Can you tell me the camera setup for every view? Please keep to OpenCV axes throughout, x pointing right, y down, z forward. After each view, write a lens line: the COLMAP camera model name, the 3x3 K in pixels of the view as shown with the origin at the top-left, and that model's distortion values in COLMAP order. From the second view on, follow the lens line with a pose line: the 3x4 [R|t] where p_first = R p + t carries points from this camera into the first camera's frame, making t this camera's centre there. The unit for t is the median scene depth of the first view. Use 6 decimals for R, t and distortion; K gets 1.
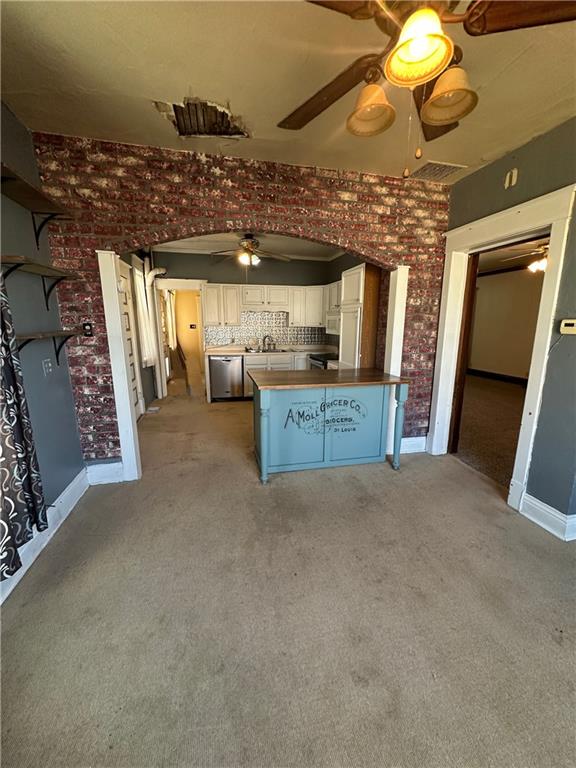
lens RADIAL K [[305.7, 0, 287.2], [0, 305.7, 384.9], [0, 0, 1]] dist [0.000939, 0.001445]
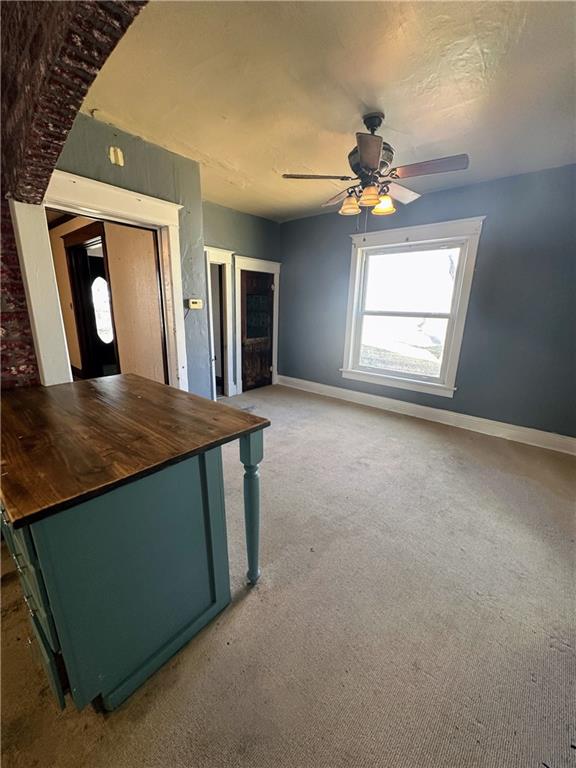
lens RADIAL K [[305.7, 0, 294.0], [0, 305.7, 384.0], [0, 0, 1]] dist [0.000939, 0.001445]
pose [[-0.607787, -0.219040, 0.763293, -0.330893], [0.138743, 0.917129, 0.373663, -0.162113], [-0.781886, 0.333009, -0.527029, 0.772338]]
